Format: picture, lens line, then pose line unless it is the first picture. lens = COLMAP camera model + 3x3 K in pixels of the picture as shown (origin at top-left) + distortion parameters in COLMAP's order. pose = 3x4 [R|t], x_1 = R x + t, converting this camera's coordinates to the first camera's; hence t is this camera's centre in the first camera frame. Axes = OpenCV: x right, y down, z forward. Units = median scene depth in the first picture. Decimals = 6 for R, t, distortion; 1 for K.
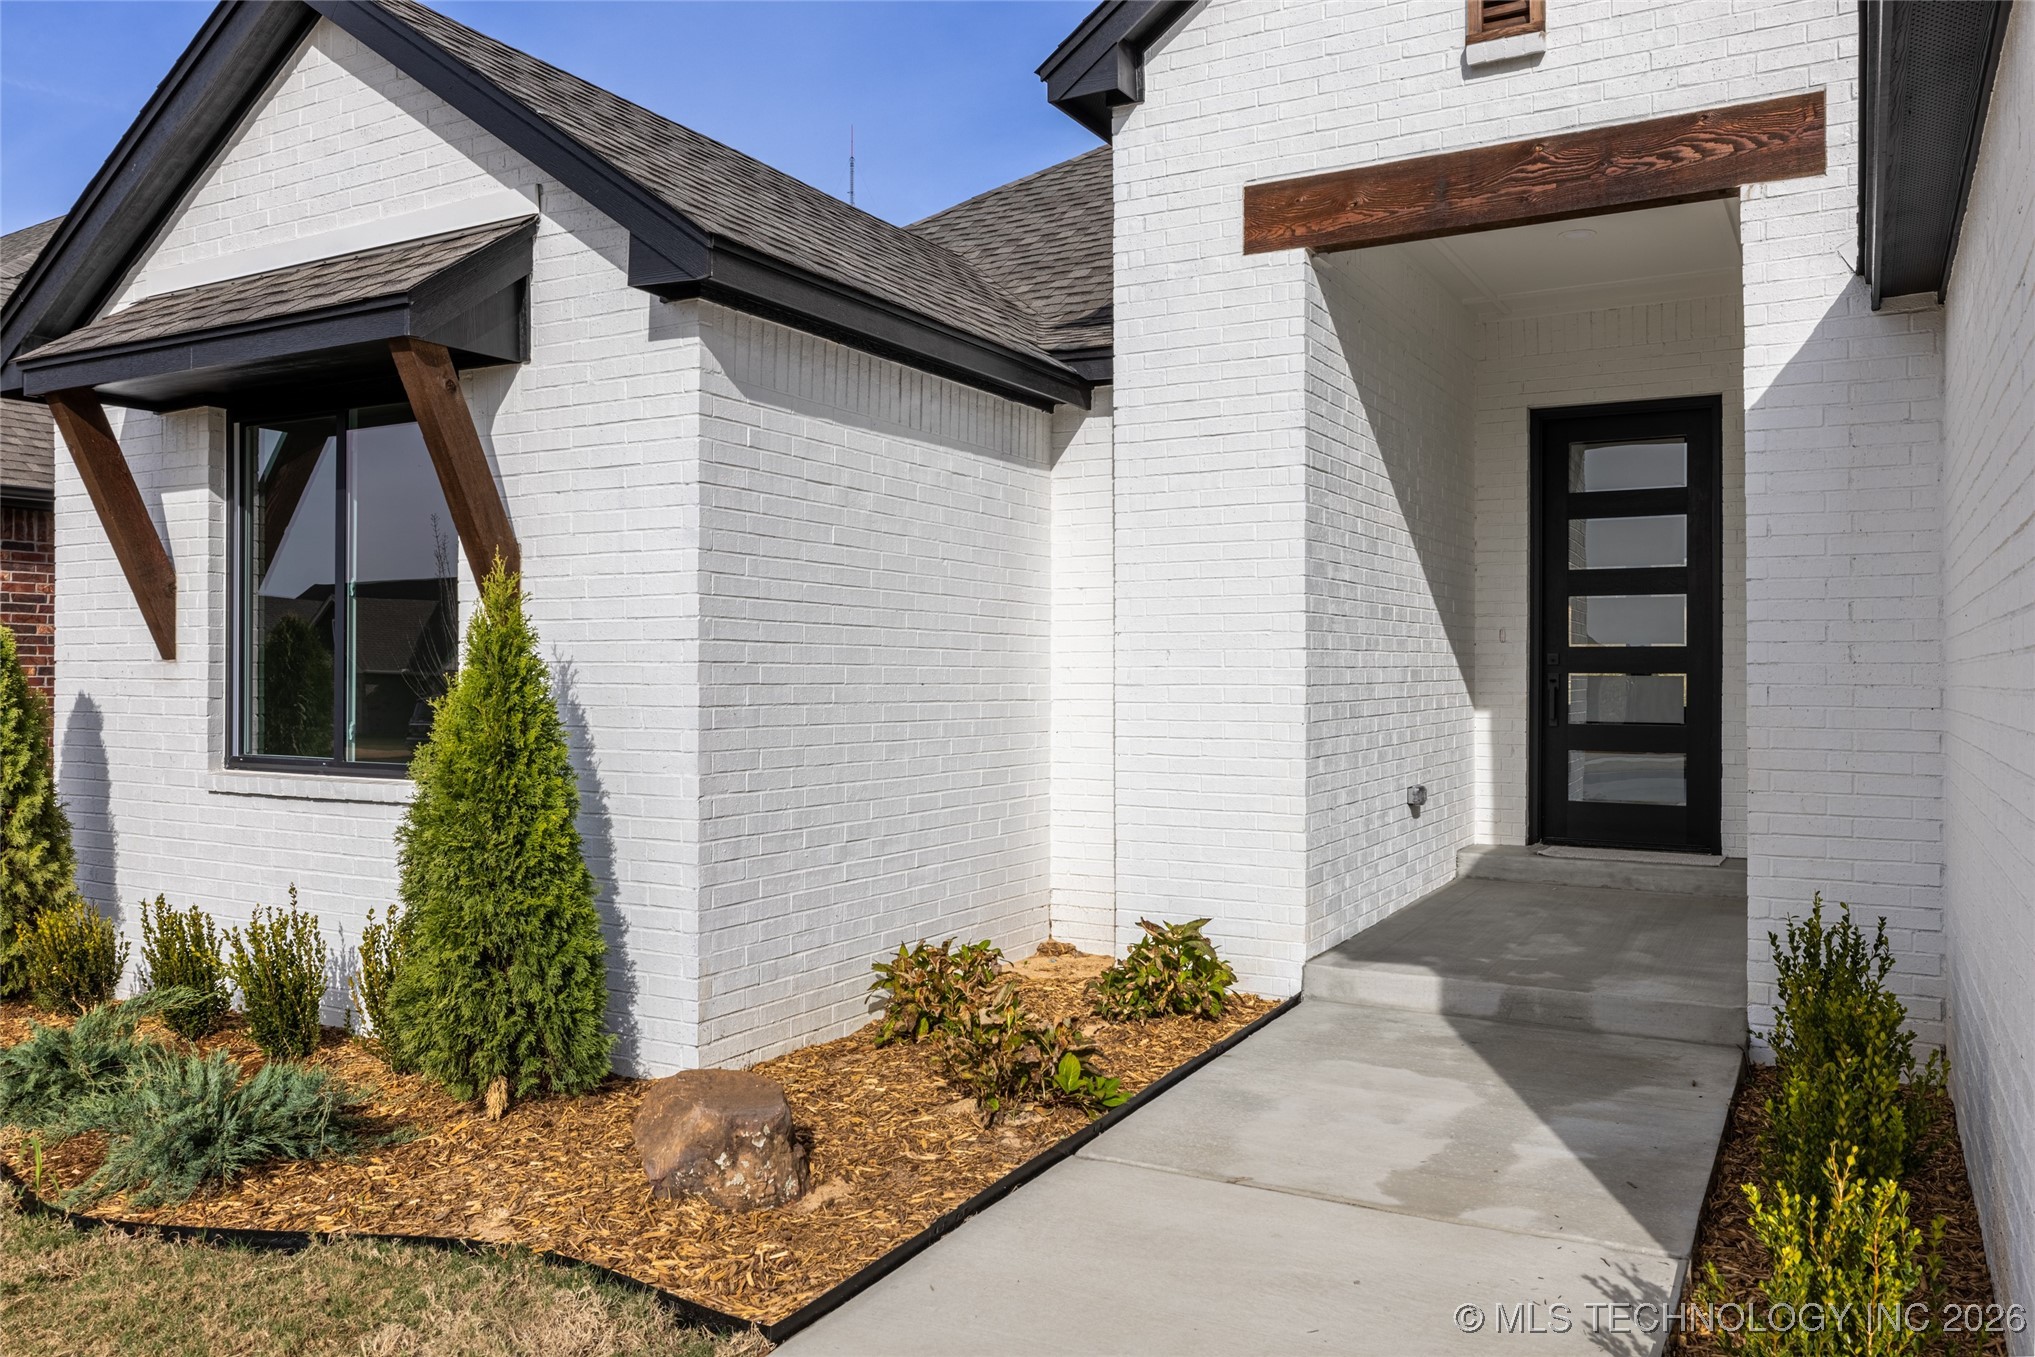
lens RADIAL K [[1544.5, 0, 999.3], [0, 1544.5, 656.9], [0, 0, 1]] dist [-0.003115, 0.007922]
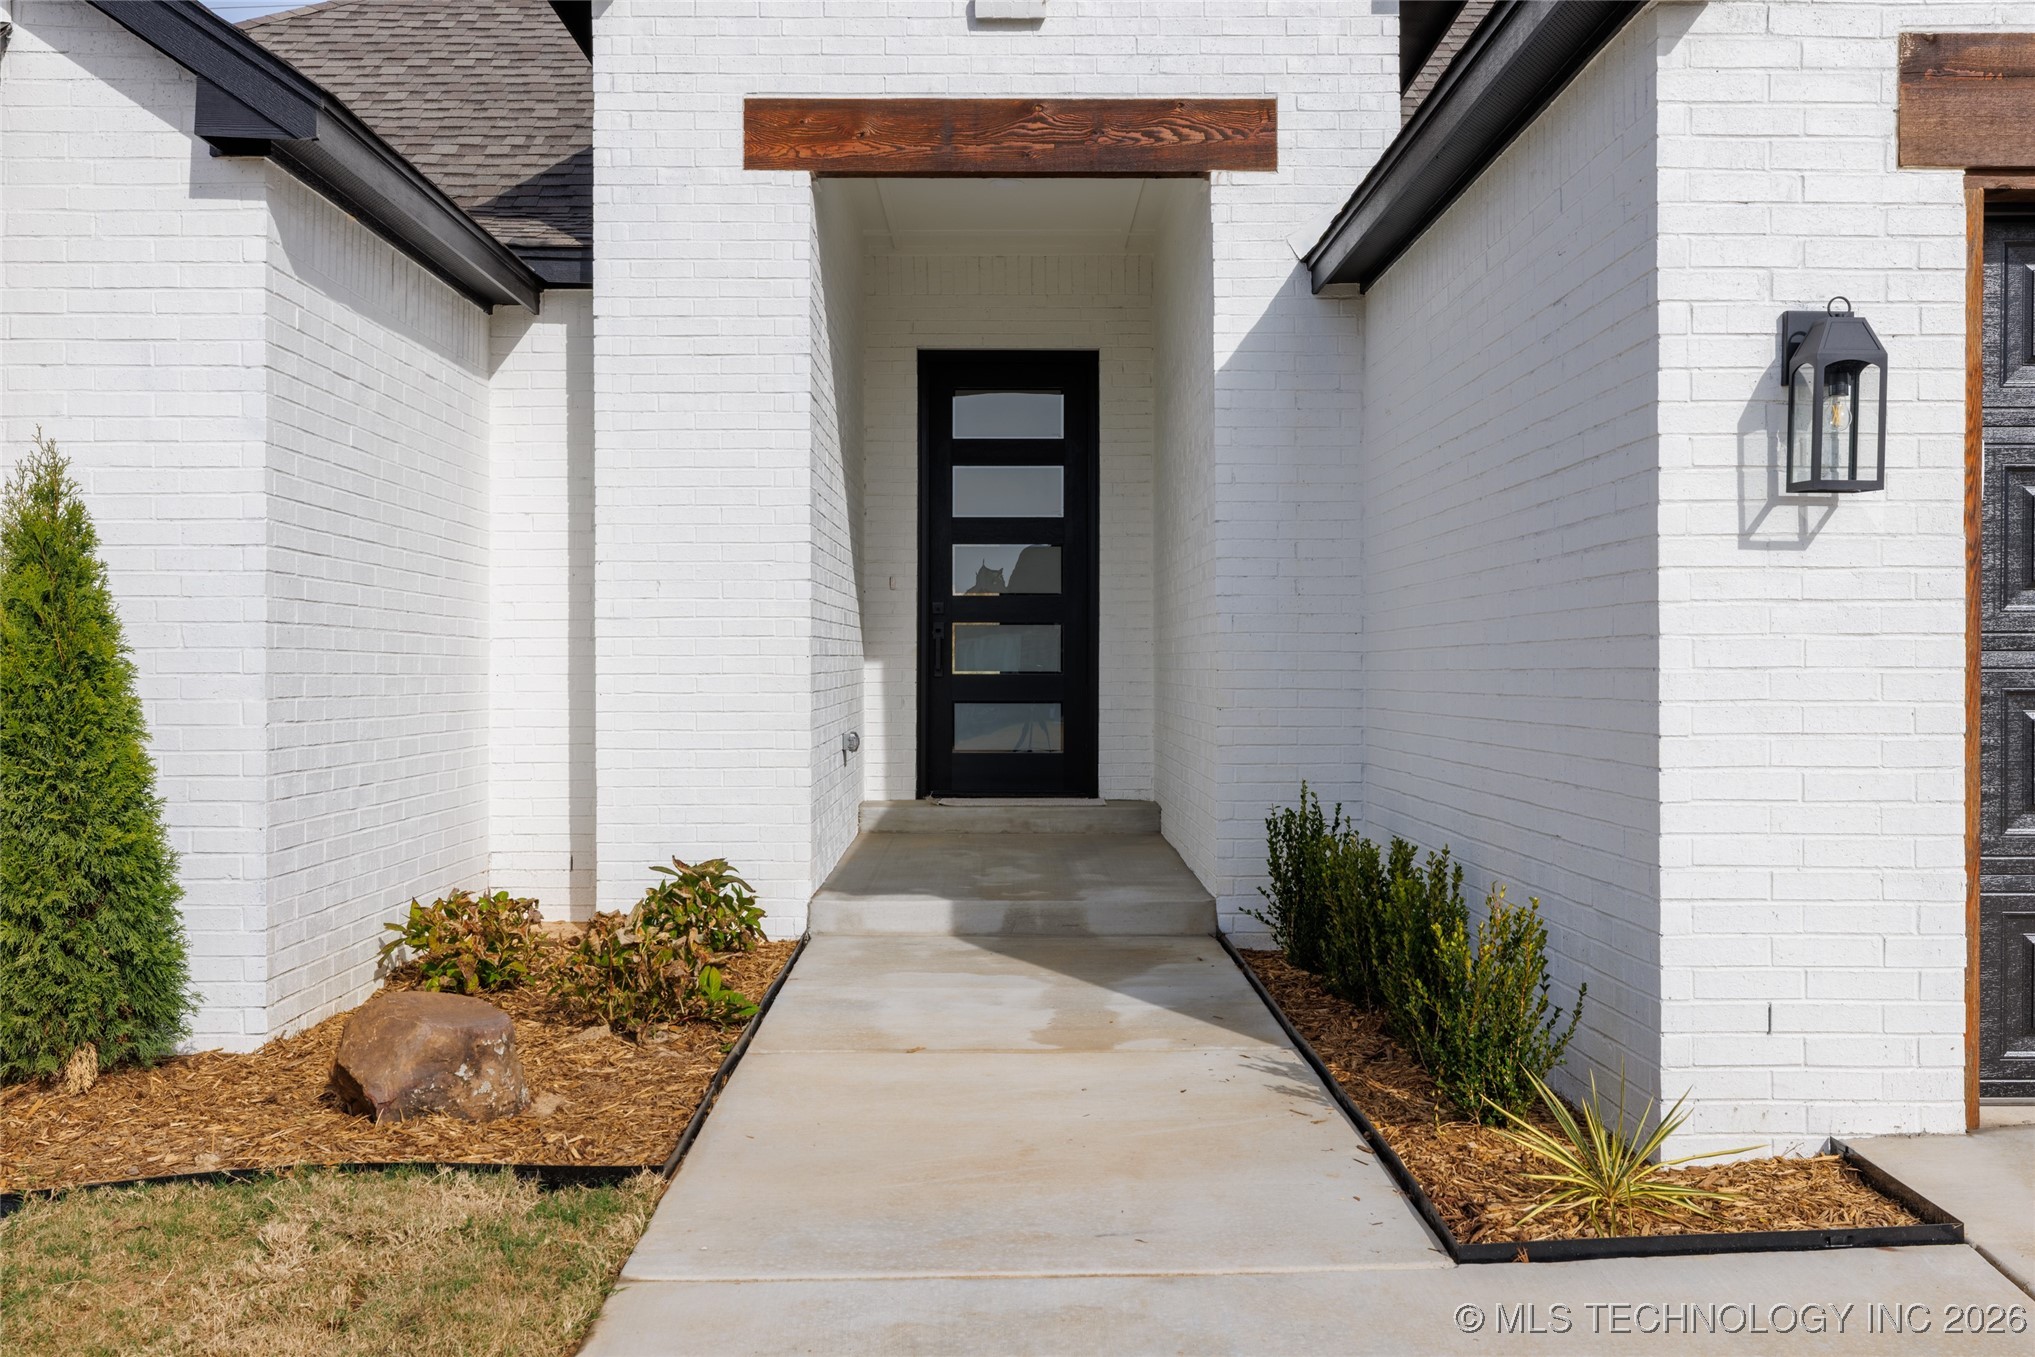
lens RADIAL K [[2017.7, 0, 1025.9], [0, 2017.7, 650.8], [0, 0, 1]] dist [-0.001722, 0.000000]
pose [[0.860769, 0.002340, 0.508991, -0.347022], [-0.002436, 0.999997, -0.000477, 0.041284], [-0.508991, -0.000829, 0.860772, -0.178749]]
